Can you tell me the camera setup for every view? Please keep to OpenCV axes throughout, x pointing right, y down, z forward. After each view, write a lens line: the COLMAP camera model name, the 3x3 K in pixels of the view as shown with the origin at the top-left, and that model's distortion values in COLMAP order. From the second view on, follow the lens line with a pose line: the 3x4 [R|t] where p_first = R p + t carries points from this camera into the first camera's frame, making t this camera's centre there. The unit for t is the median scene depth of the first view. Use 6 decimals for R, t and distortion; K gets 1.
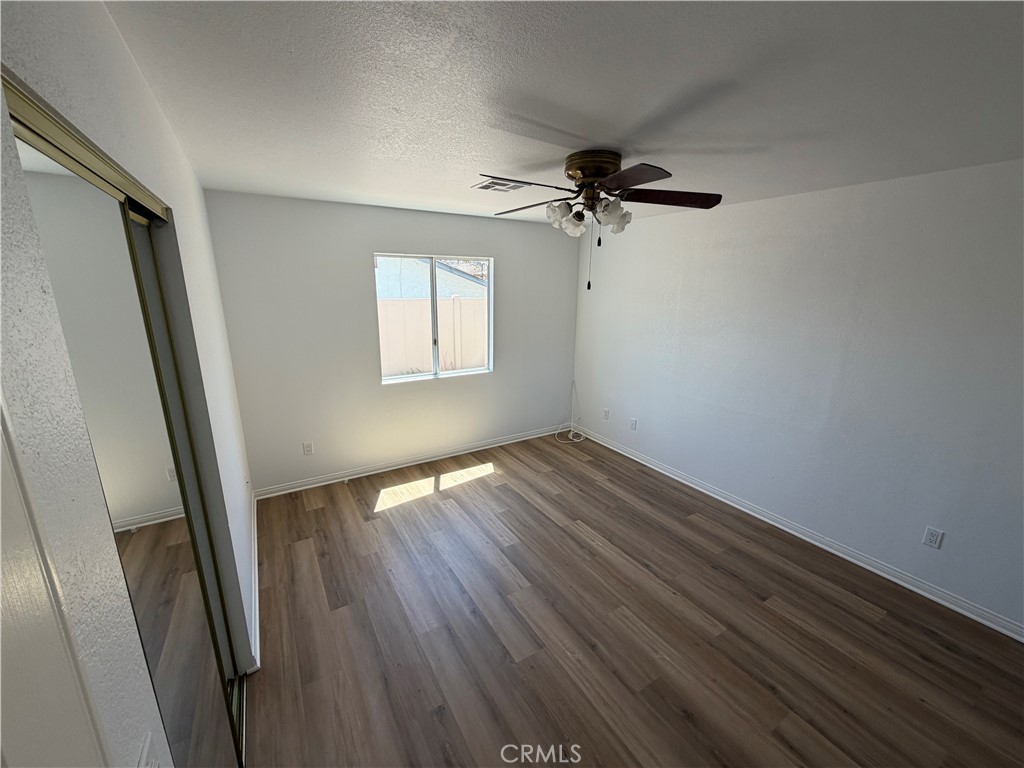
lens RADIAL K [[408.6, 0, 510.5], [0, 408.6, 384.3], [0, 0, 1]] dist [0.001844, 0.000491]
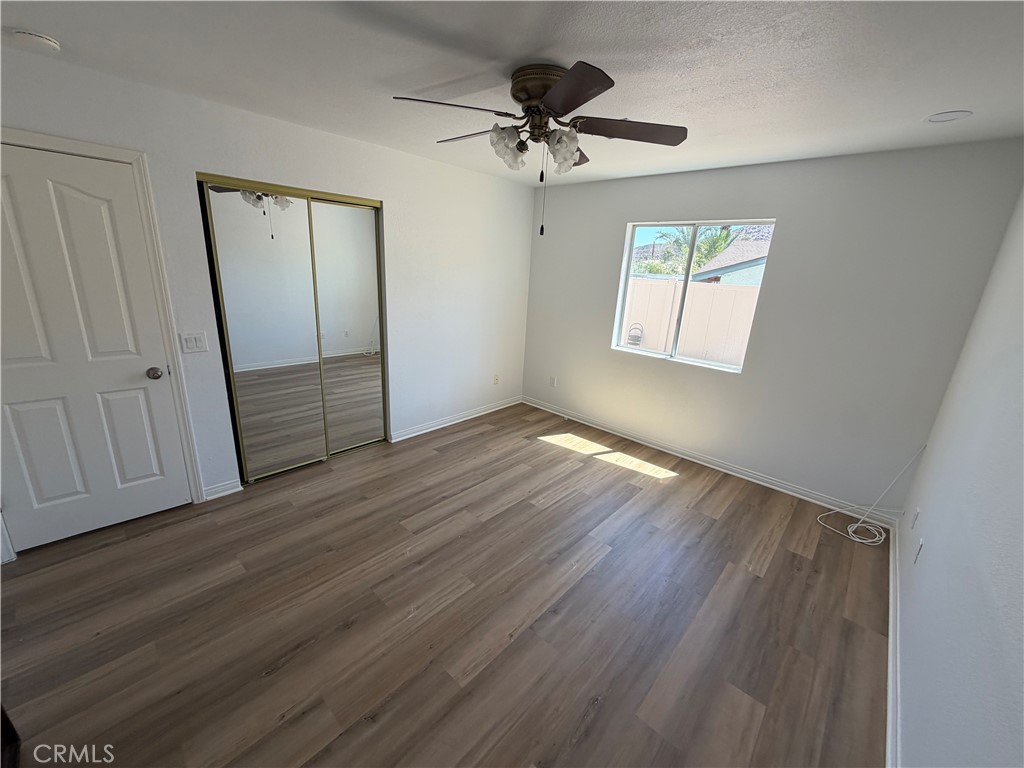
lens RADIAL K [[408.6, 0, 510.3], [0, 408.6, 384.1], [0, 0, 1]] dist [0.001844, 0.000491]
pose [[0.274673, 0.278965, -0.920181, 0.684683], [-0.282552, 0.938155, 0.200072, -0.056749], [0.919086, 0.205044, 0.336508, 0.455410]]
